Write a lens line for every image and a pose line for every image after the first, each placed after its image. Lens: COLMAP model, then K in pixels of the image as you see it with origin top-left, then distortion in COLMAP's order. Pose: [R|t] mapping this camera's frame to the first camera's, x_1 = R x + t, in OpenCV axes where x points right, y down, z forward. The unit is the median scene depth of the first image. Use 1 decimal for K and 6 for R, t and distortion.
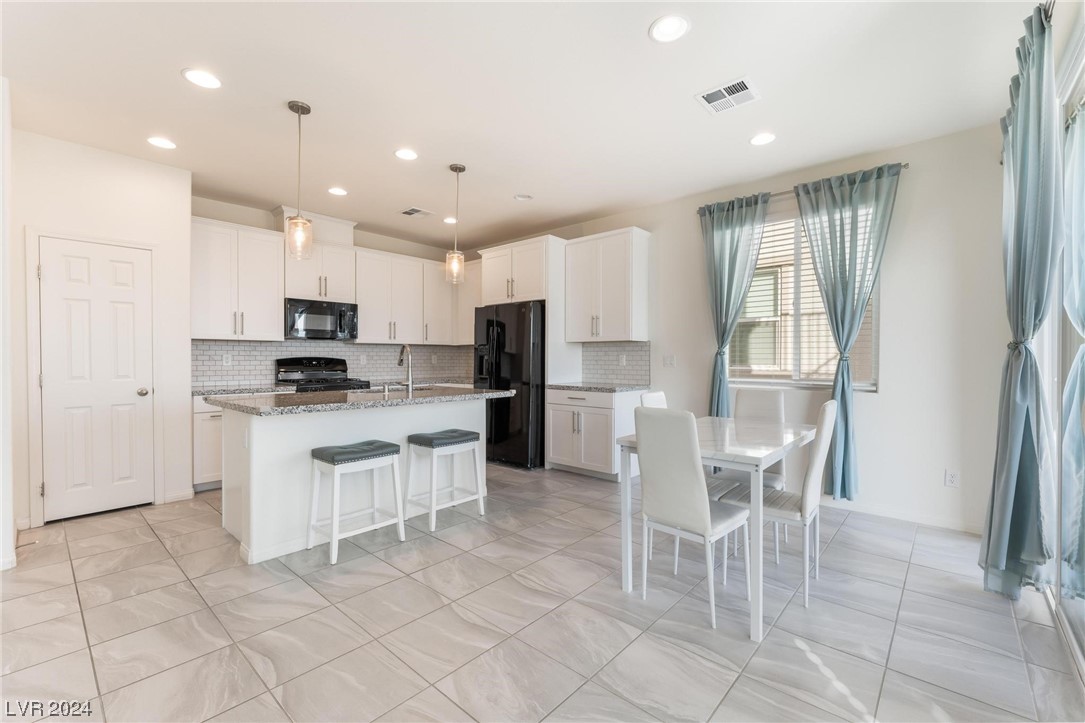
lens RADIAL K [[461.3, 0, 536.5], [0, 461.3, 361.9], [0, 0, 1]] dist [0.000349, 0.000111]
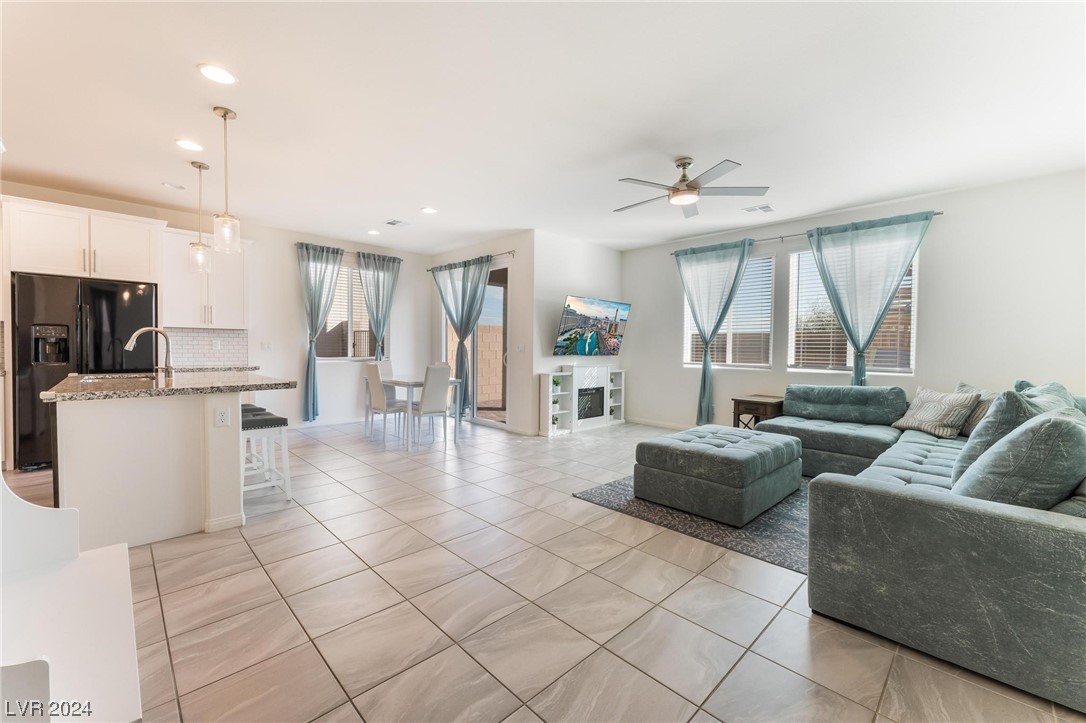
lens RADIAL K [[436.4, 0, 550.7], [0, 436.4, 359.8], [0, 0, 1]] dist [0.003408, -0.000070]
pose [[0.050447, -0.026603, 0.998372, -0.907384], [-0.002835, 0.999637, 0.026780, 0.002216], [-0.998723, -0.004182, 0.050353, 0.110051]]
